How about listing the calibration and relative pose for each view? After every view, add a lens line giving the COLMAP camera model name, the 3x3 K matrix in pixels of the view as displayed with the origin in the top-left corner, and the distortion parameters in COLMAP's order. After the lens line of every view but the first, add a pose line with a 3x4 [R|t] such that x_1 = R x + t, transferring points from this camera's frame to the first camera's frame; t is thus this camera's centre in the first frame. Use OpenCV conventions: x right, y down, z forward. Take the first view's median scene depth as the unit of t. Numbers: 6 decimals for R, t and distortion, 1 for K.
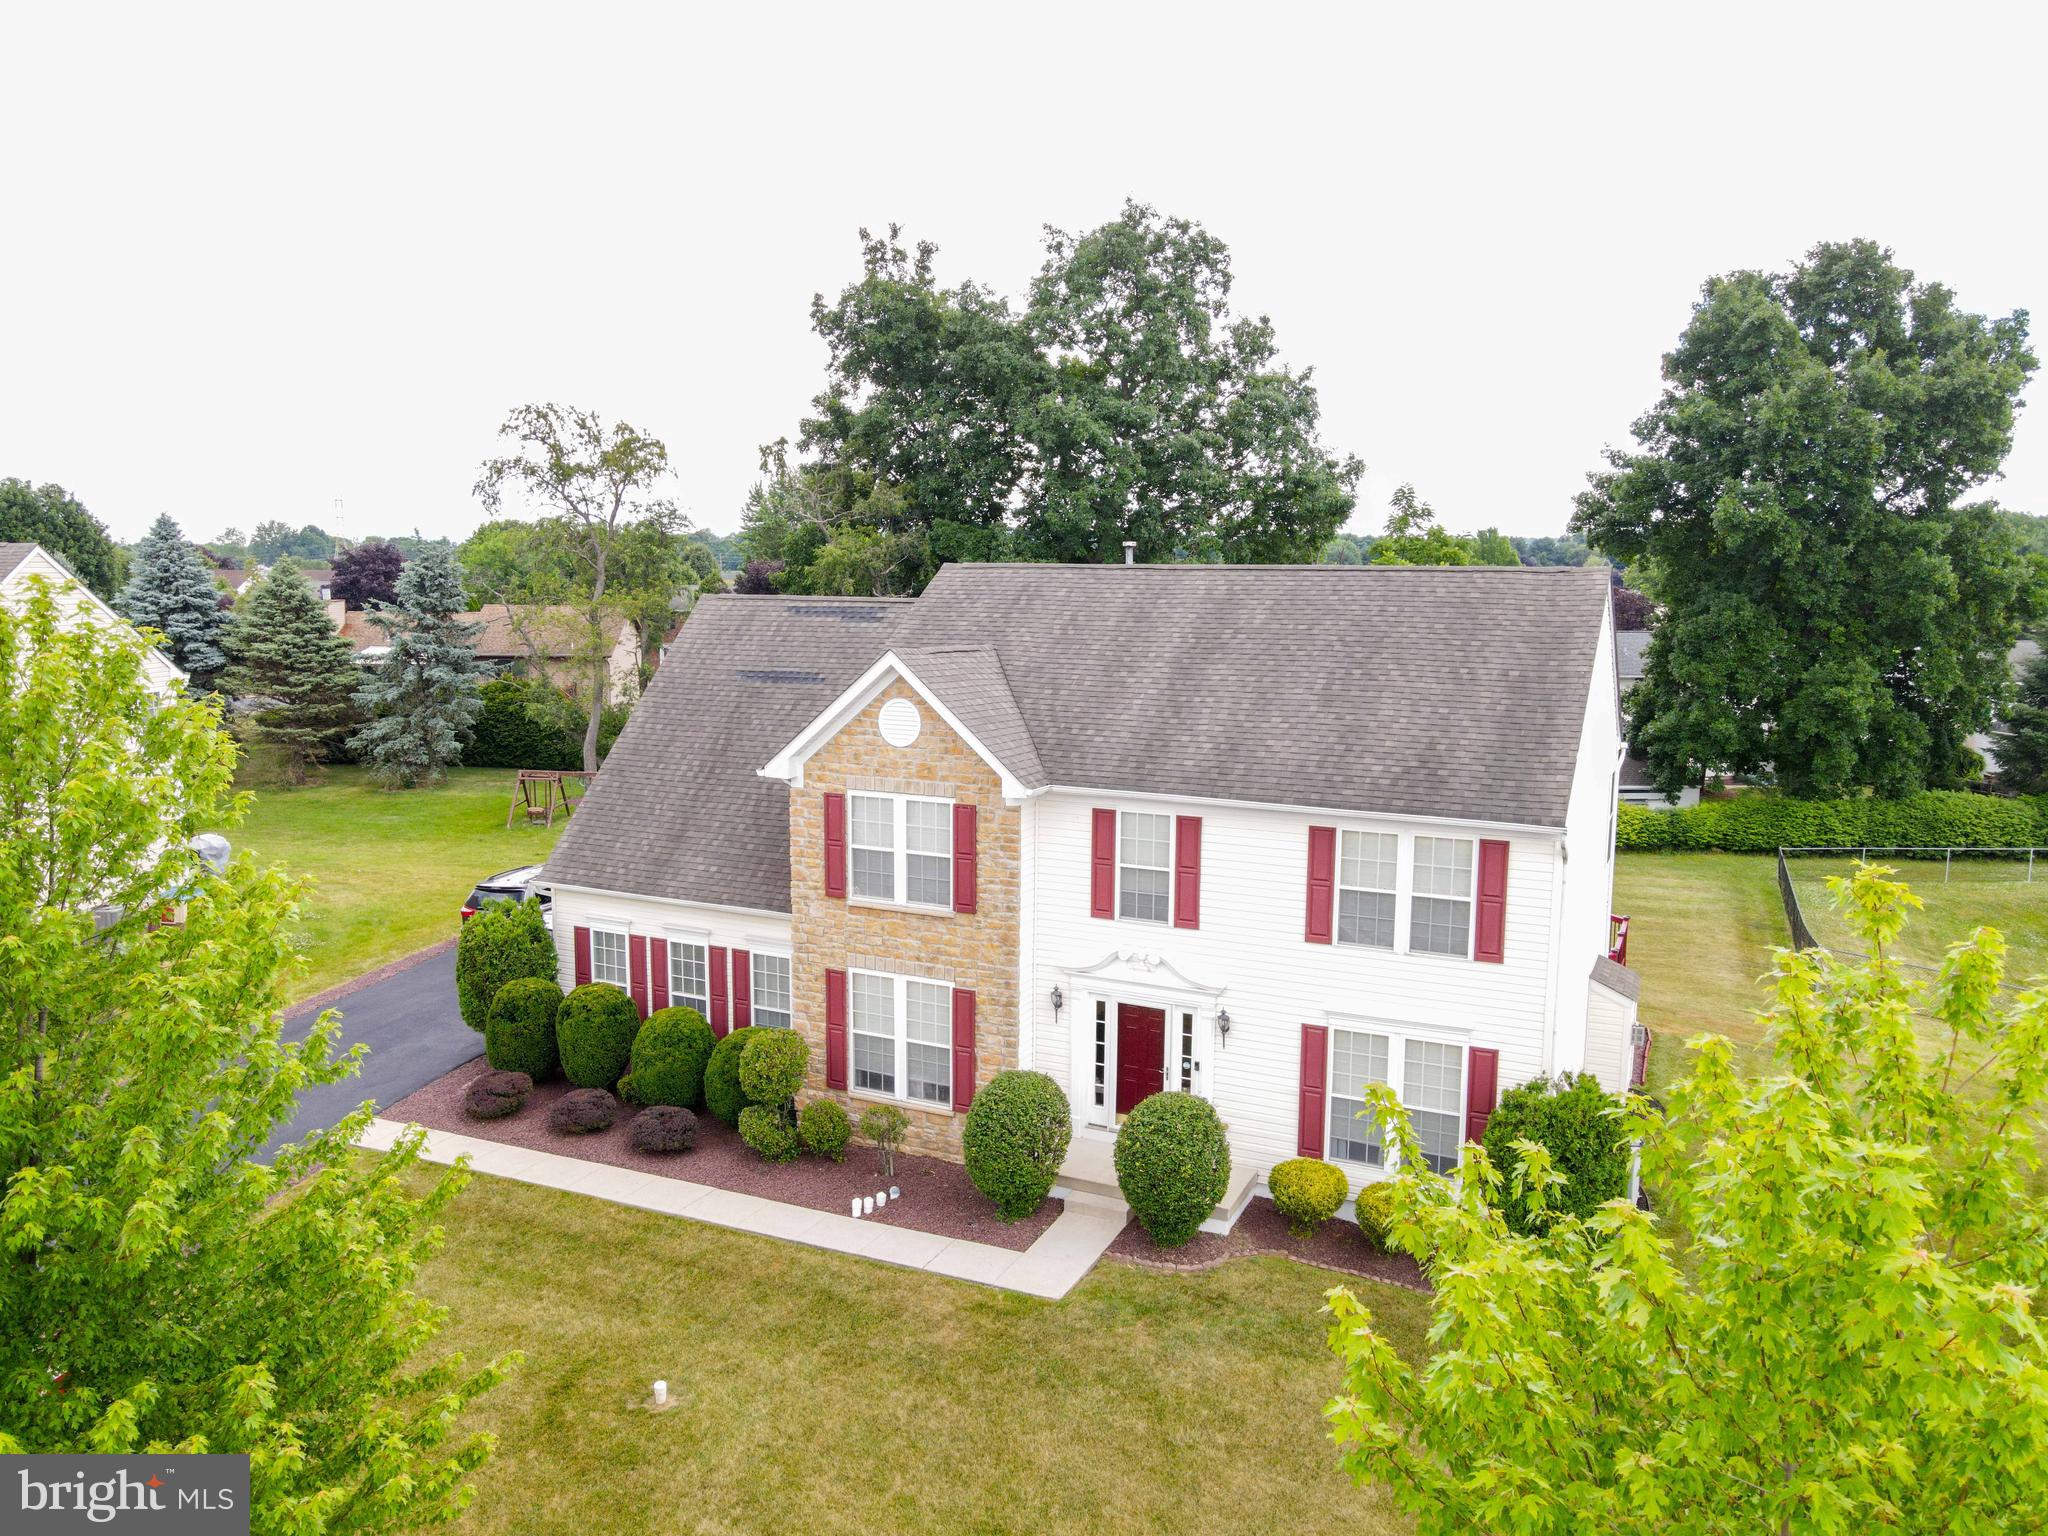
lens RADIAL K [[1519.0, 0, 1024.0], [0, 1519.0, 768.0], [0, 0, 1]] dist [-0.048677, 0.128286]
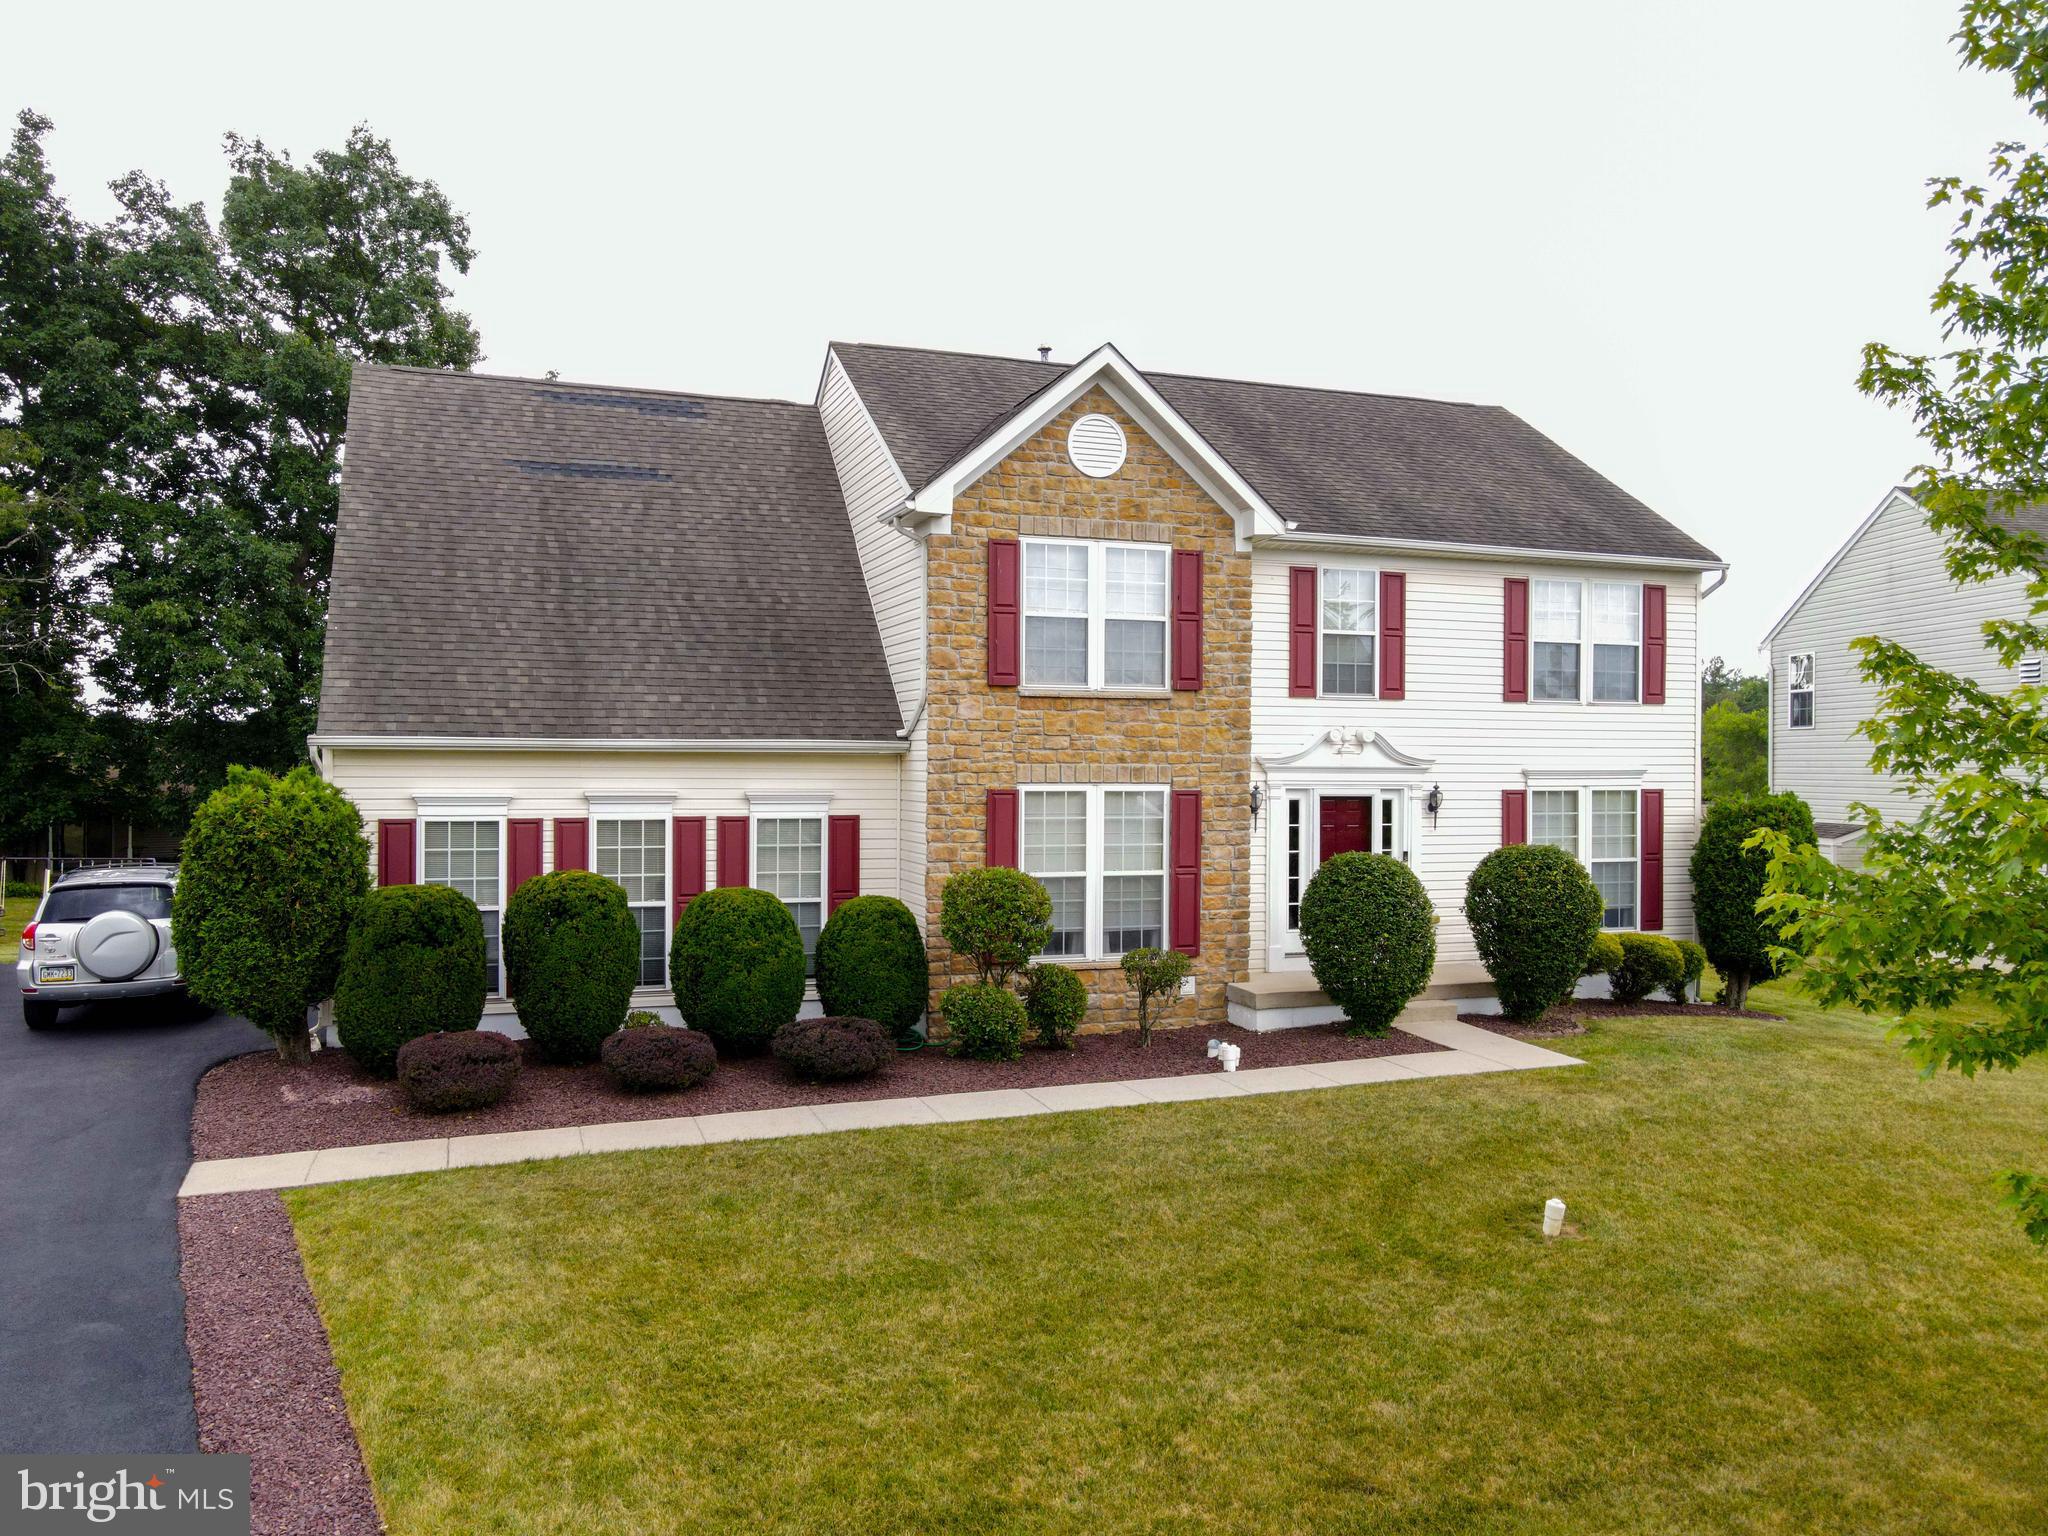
lens RADIAL K [[1504.4, 0, 1024.0], [0, 1504.4, 768.0], [0, 0, 1]] dist [0.000639, 0.025066]
pose [[0.698380, -0.002989, 0.715721, -0.651509], [0.099044, 0.990774, -0.092506, 0.197582], [-0.708841, 0.135492, 0.692232, 0.521768]]
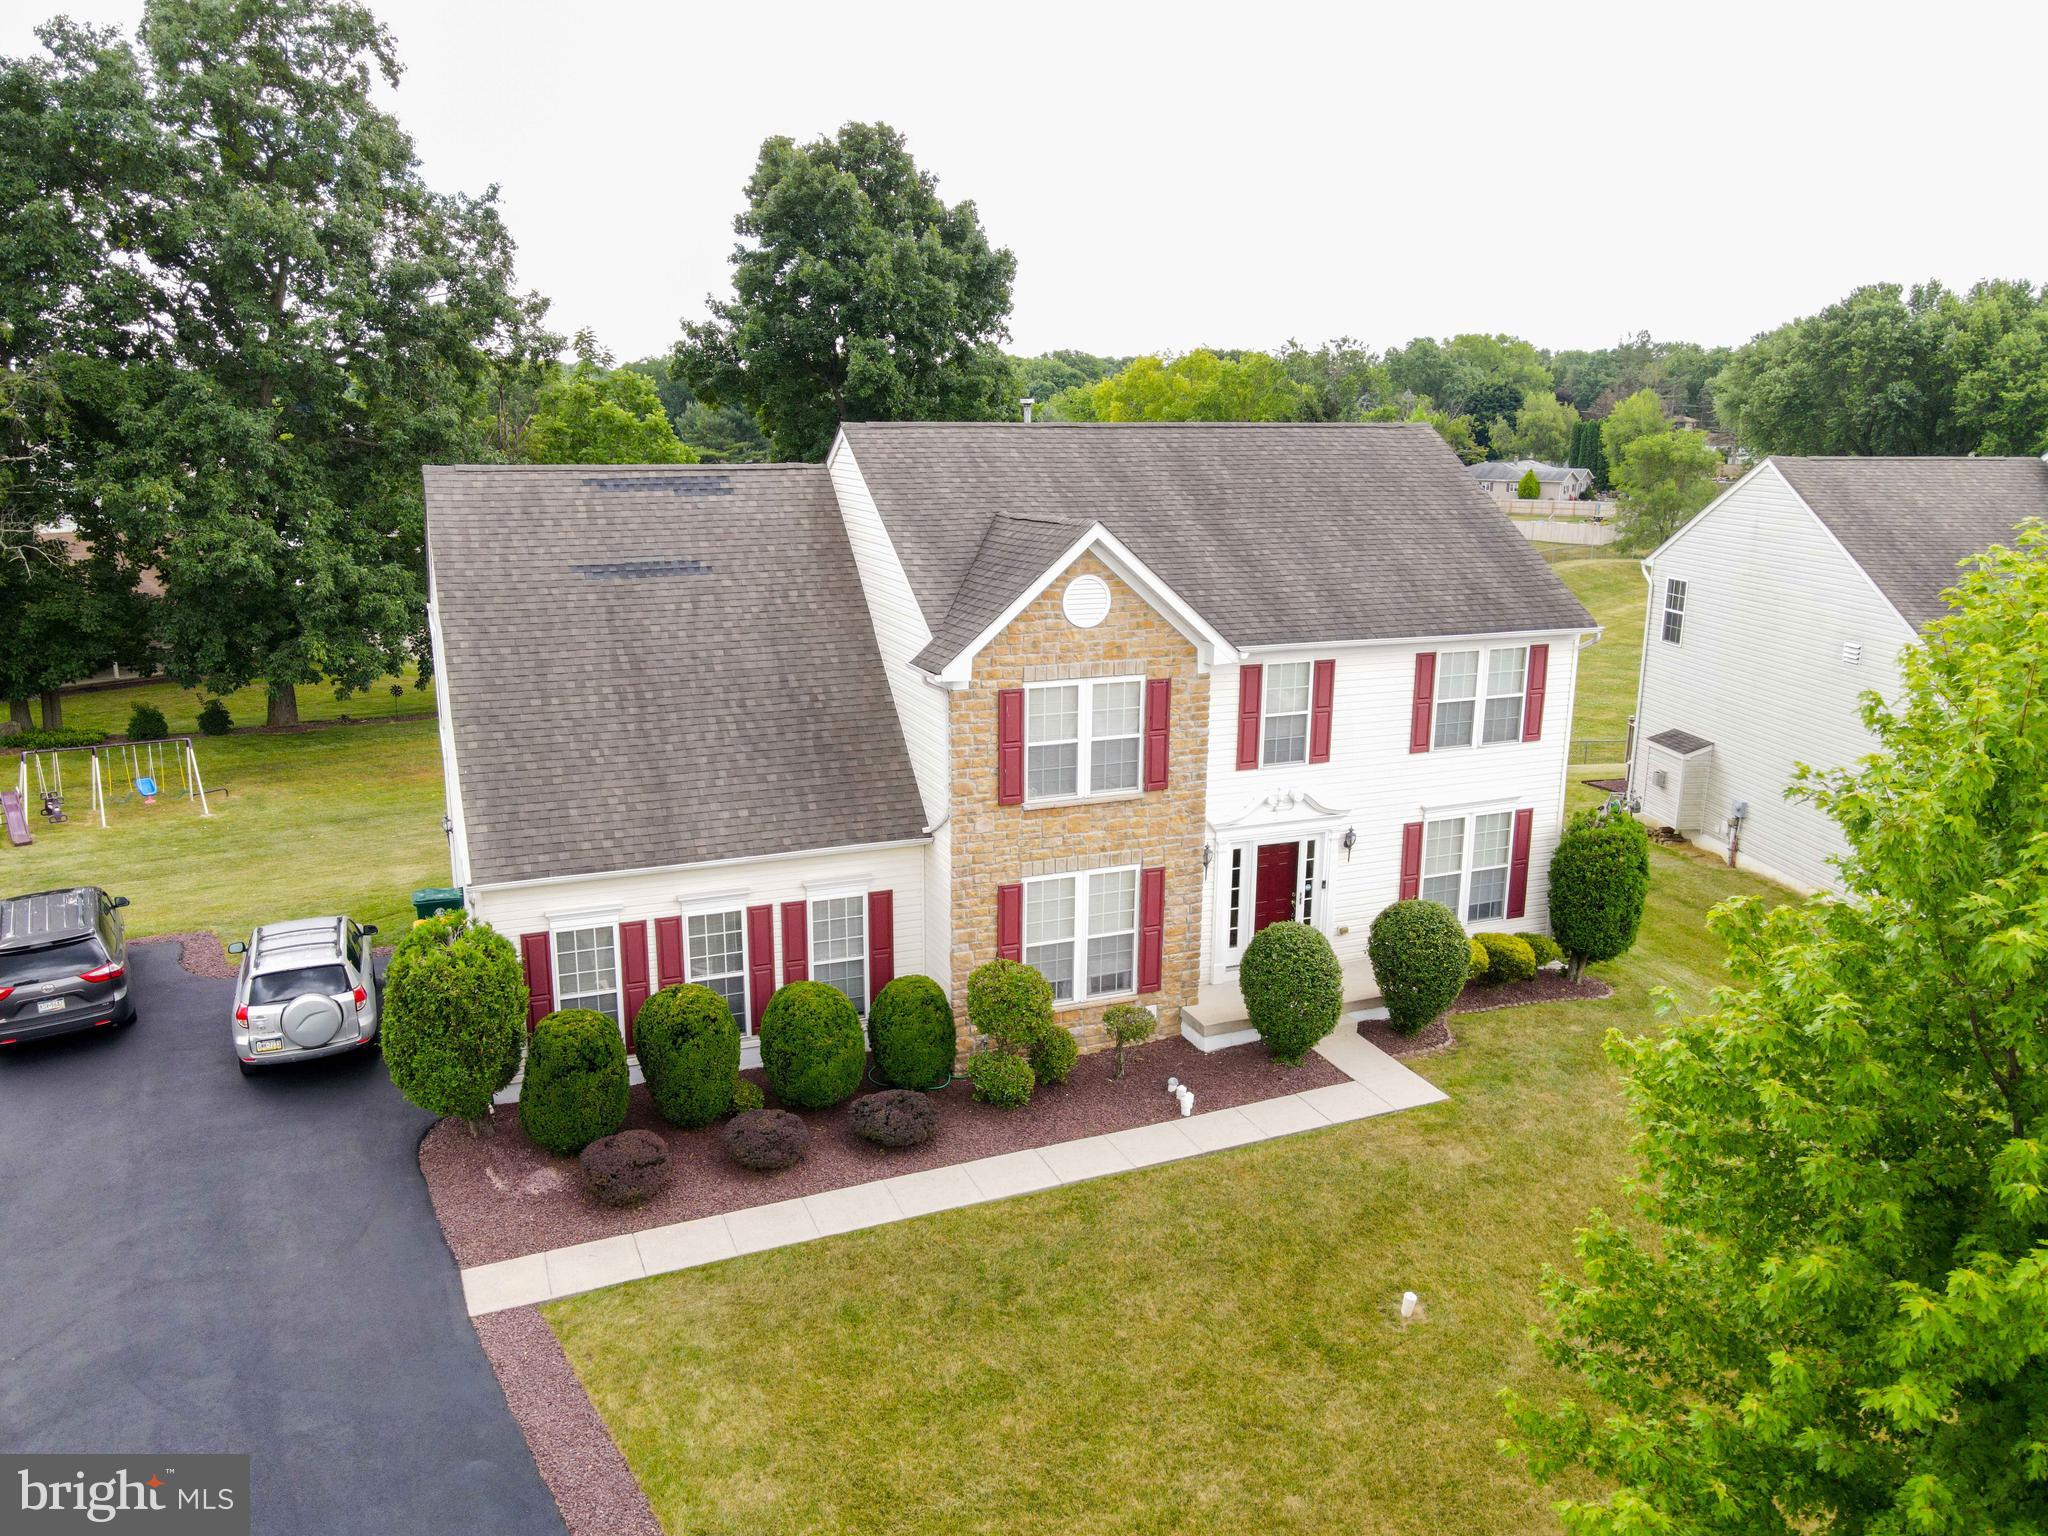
lens RADIAL K [[1504.4, 0, 1024.0], [0, 1504.4, 768.0], [0, 0, 1]] dist [0.000639, 0.025066]
pose [[0.659531, -0.175828, 0.730824, -0.792745], [0.101021, 0.984170, 0.145614, -0.067351], [-0.744858, -0.022208, 0.666853, 0.415977]]
